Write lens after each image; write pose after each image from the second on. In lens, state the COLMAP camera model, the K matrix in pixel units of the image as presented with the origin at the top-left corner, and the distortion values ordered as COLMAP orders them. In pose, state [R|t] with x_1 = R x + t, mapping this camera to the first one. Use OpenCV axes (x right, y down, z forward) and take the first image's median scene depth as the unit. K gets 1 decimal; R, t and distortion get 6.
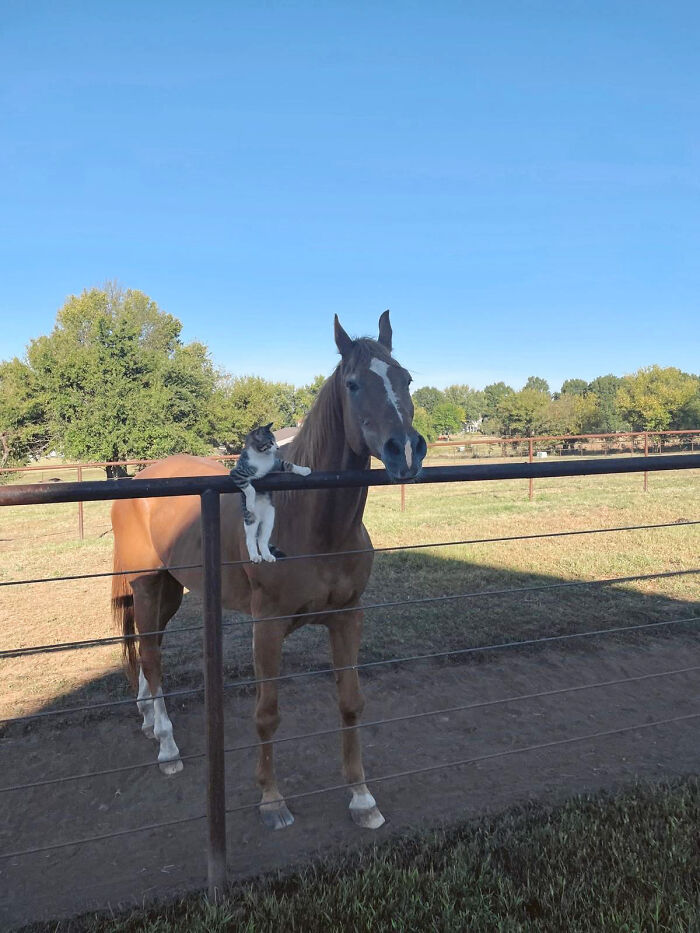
lens RADIAL K [[743.2, 0, 358.3], [0, 743.2, 472.5], [0, 0, 1]] dist [0.053576, -0.007608]
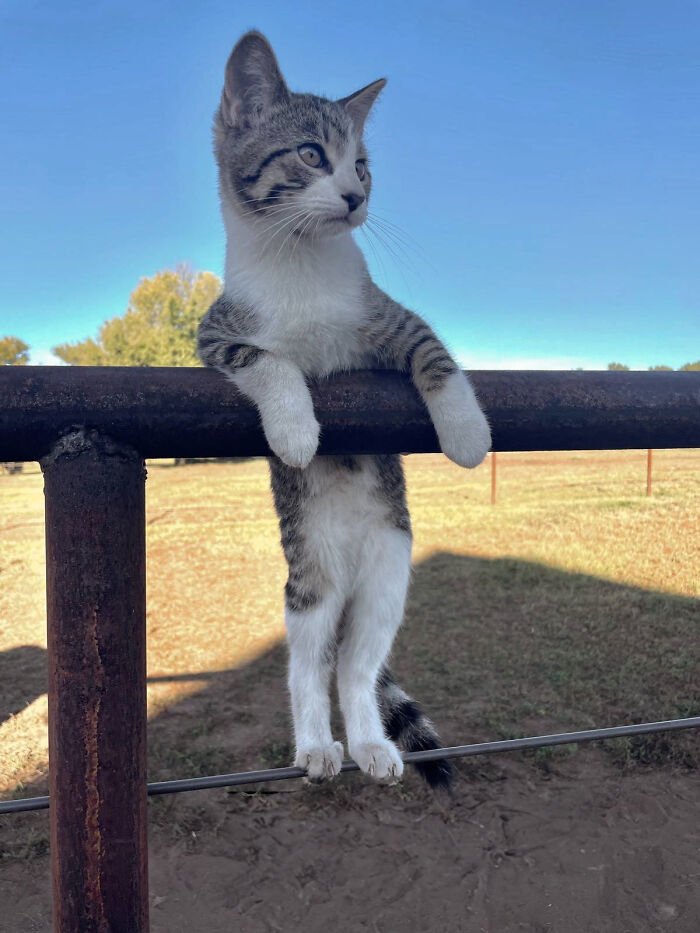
lens RADIAL K [[743.2, 0, 349.0], [0, 743.2, 470.7], [0, 0, 1]] dist [0.053576, -0.007608]
pose [[0.994703, 0.023611, -0.100038, -0.041889], [-0.022220, 0.999641, 0.014996, 0.010040], [0.100356, -0.012694, 0.994871, 0.300022]]
